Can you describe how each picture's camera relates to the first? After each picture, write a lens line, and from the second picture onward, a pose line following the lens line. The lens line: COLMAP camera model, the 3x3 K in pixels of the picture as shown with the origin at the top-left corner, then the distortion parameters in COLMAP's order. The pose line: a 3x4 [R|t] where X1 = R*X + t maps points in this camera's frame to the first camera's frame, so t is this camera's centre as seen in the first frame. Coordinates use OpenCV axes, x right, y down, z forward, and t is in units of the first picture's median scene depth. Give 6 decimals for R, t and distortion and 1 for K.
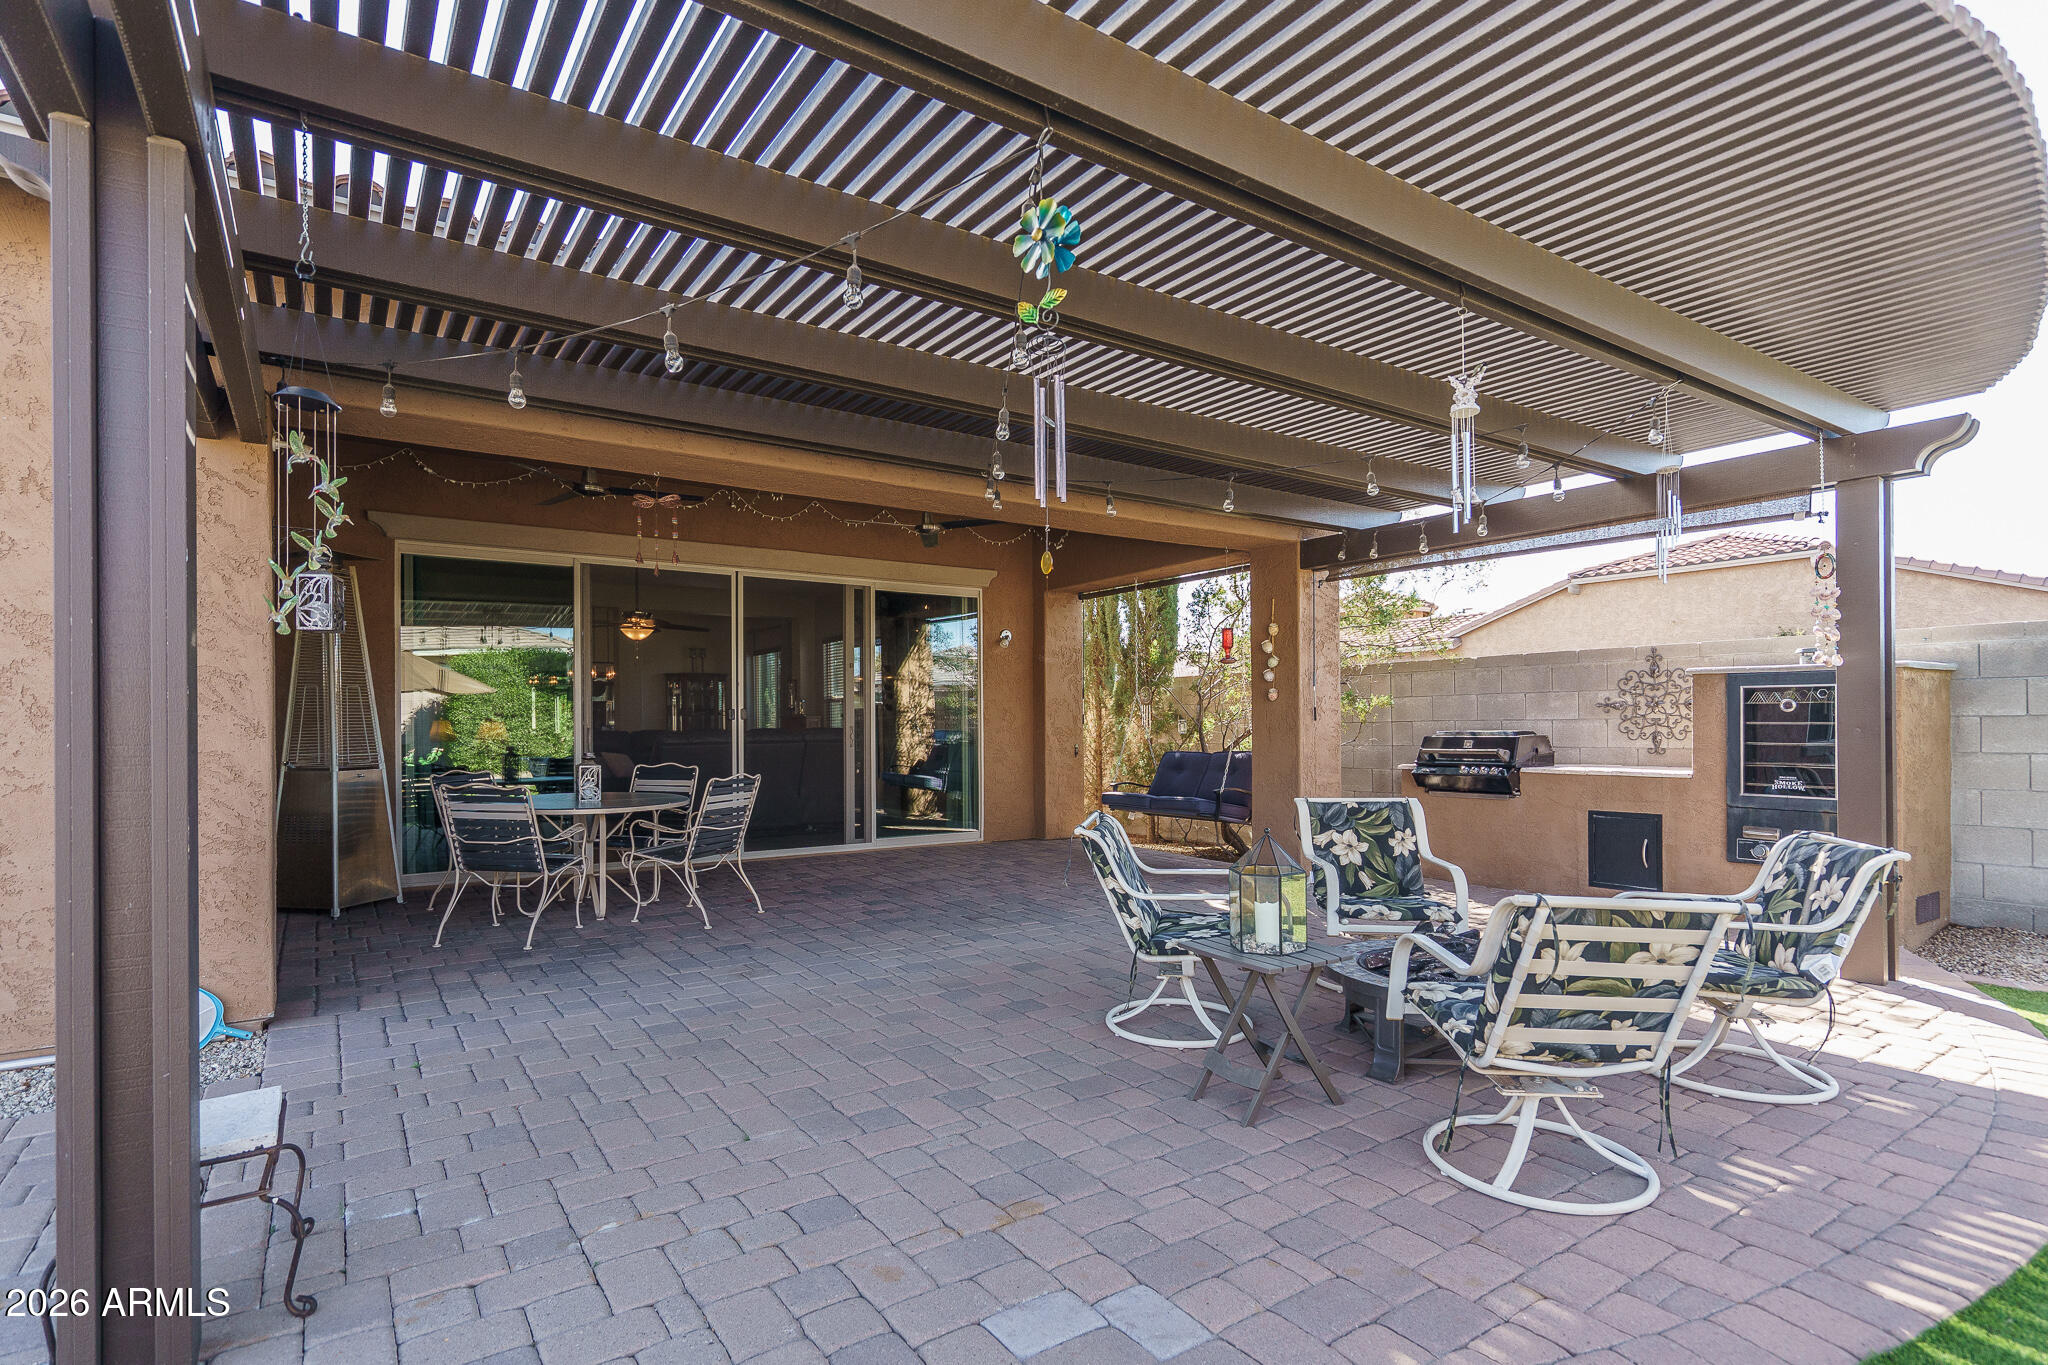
lens RADIAL K [[1014.7, 0, 1024.0], [0, 1014.7, 682.5], [0, 0, 1]] dist [-0.005774, -0.001135]
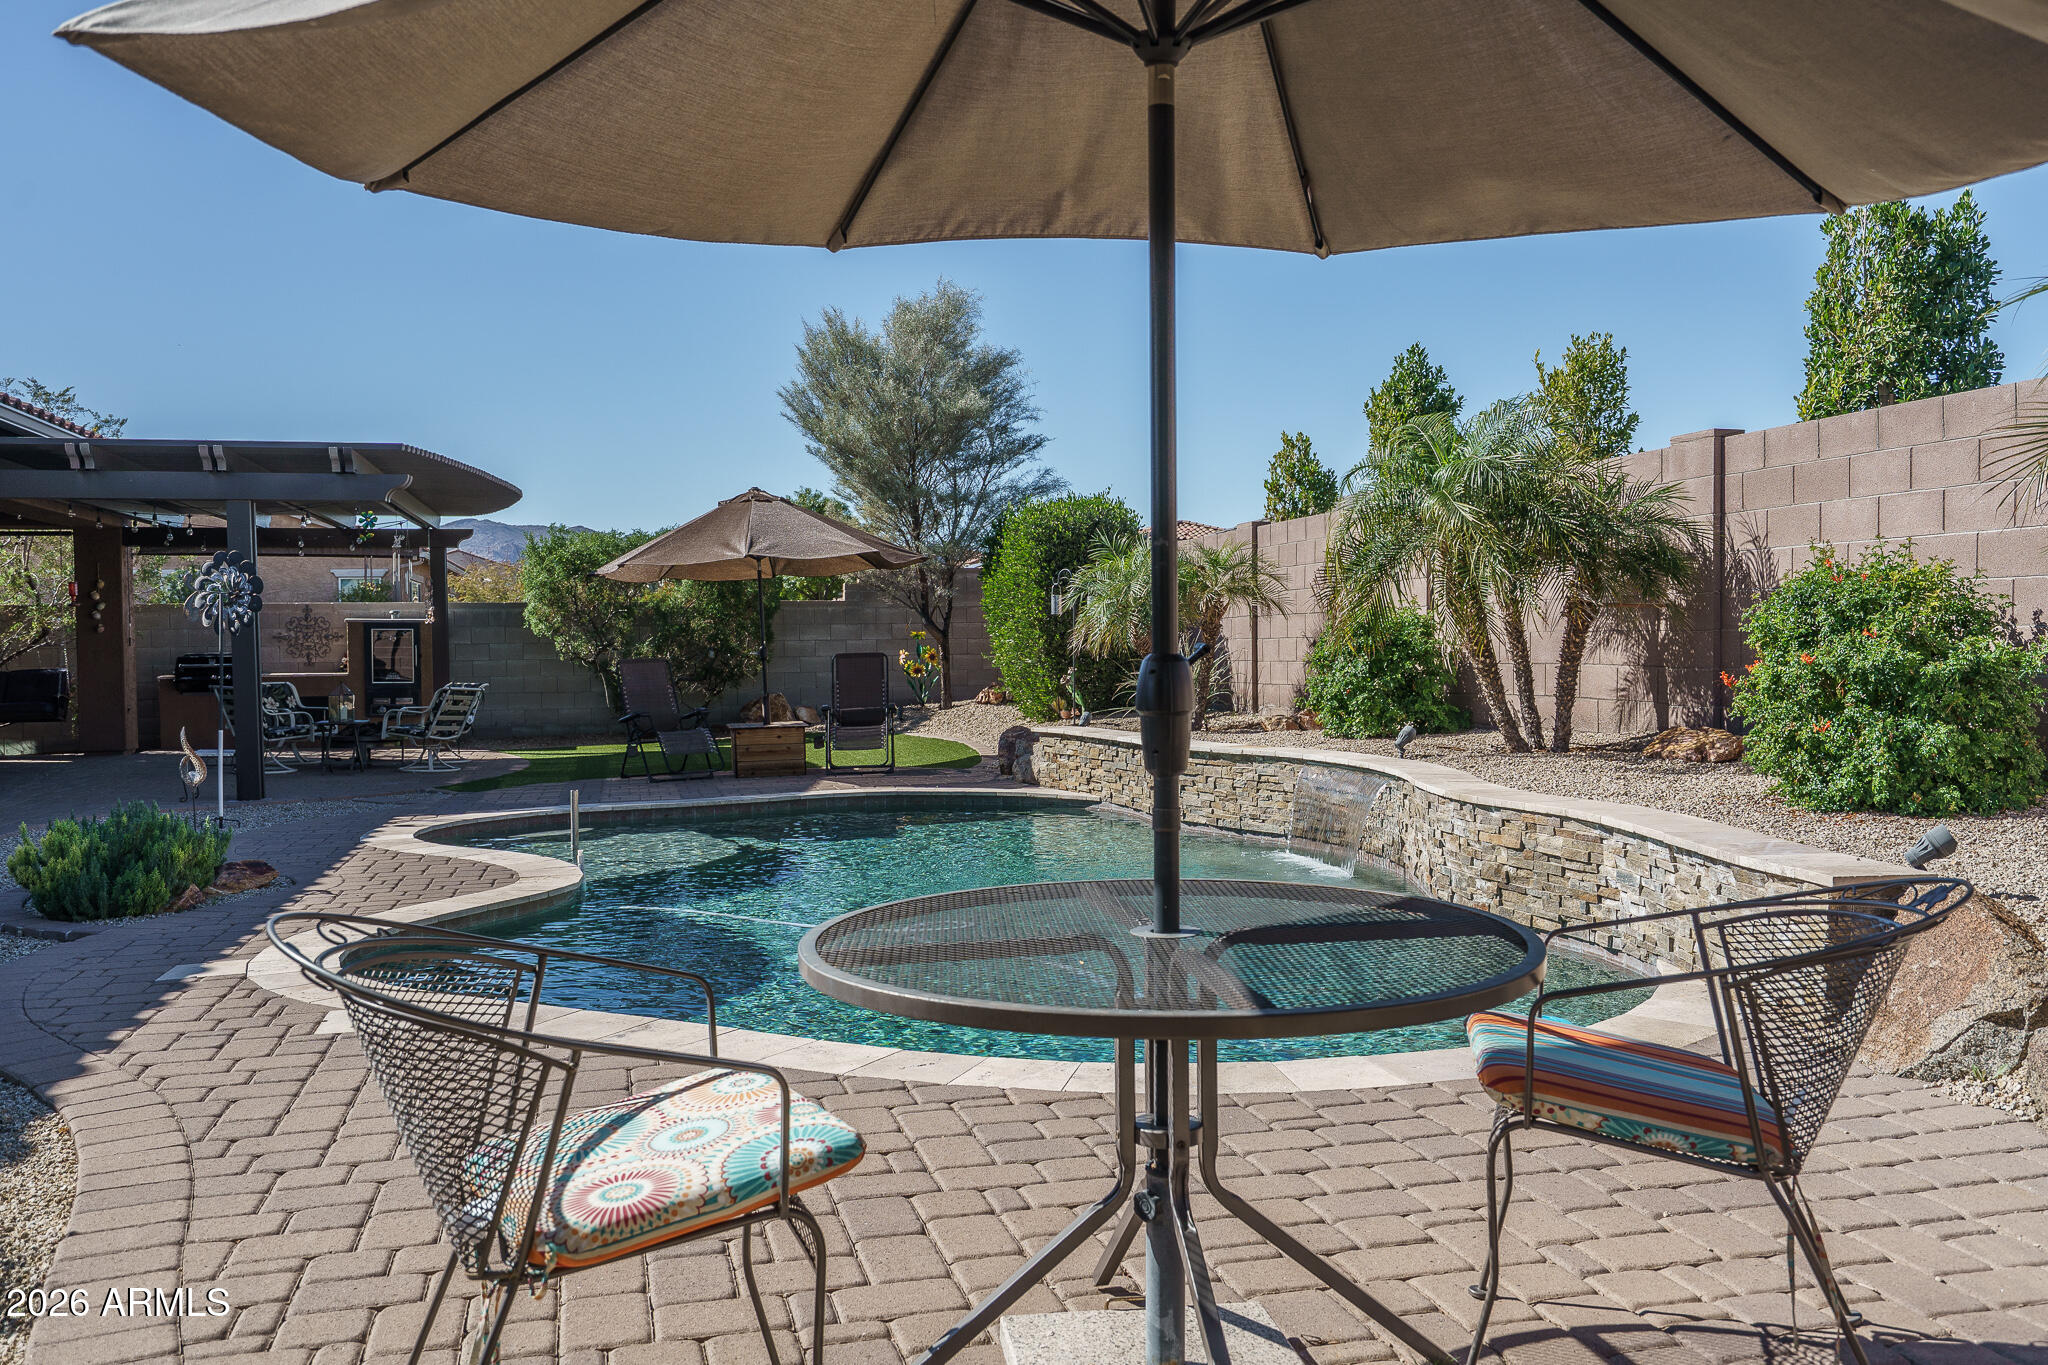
lens RADIAL K [[1677.9, 0, 1026.0], [0, 1677.9, 676.1], [0, 0, 1]] dist [0.011391, 0.003141]
pose [[0.345429, -0.015905, 0.938310, -1.633454], [-0.032026, 0.999074, 0.028724, -0.033664], [-0.937898, -0.039972, 0.344600, -1.136043]]
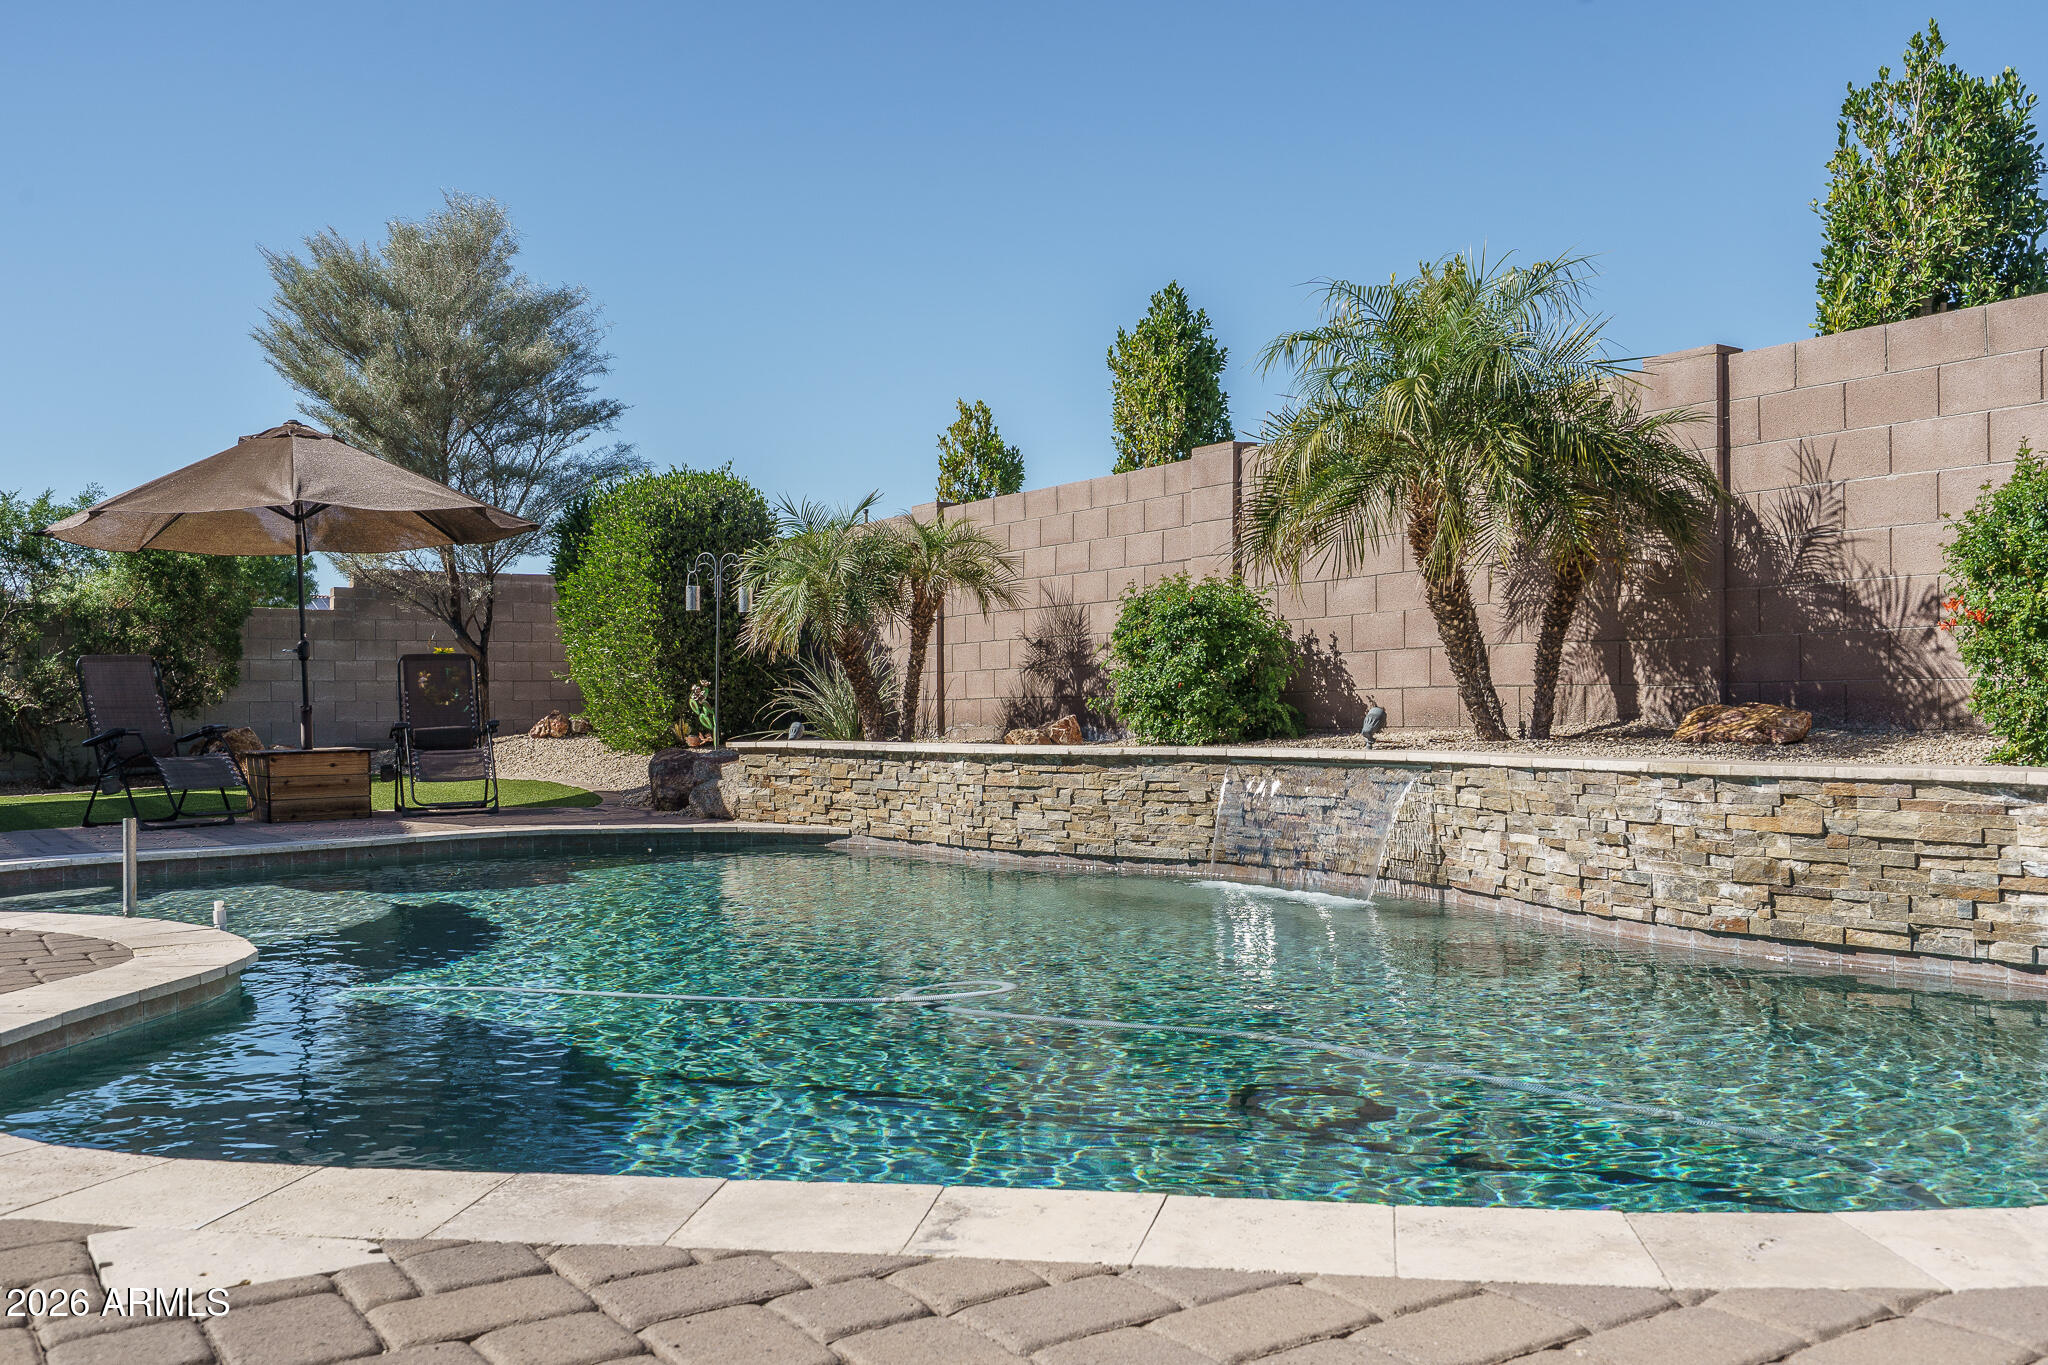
lens RADIAL K [[1787.2, 0, 1019.7], [0, 1787.2, 676.0], [0, 0, 1]] dist [0.001846, 0.006182]
pose [[0.018160, 0.023054, 0.999569, -1.374446], [-0.035737, 0.999110, -0.022395, 0.043629], [-0.999196, -0.035315, 0.018968, -0.782729]]
